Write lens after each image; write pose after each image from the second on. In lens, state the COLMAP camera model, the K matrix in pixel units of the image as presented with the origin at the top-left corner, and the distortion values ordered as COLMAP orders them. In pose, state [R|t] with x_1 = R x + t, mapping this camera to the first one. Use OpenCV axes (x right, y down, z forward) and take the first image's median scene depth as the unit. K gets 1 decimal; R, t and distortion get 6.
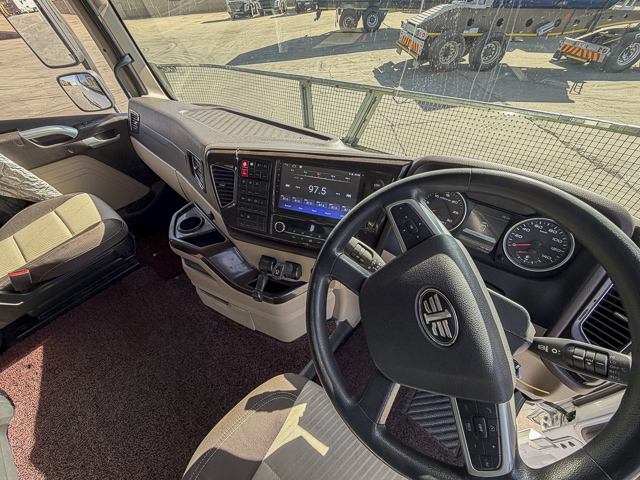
lens RADIAL K [[254.8, 0, 320.0], [0, 254.8, 240.0], [0, 0, 1]] dist [0.001086, 0.000294]
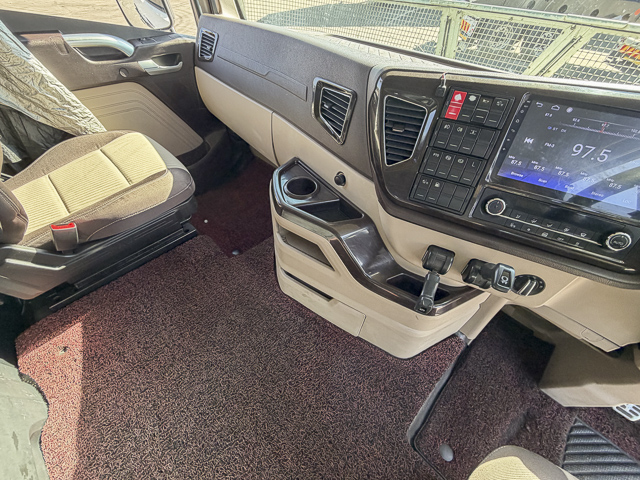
lens RADIAL K [[254.8, 0, 320.0], [0, 254.8, 240.0], [0, 0, 1]] dist [0.001086, 0.000294]
pose [[0.992678, 0.120782, 0.001544, -0.390770], [-0.120620, 0.990510, 0.065886, 0.027248], [0.006429, -0.065589, 0.997826, 0.244343]]
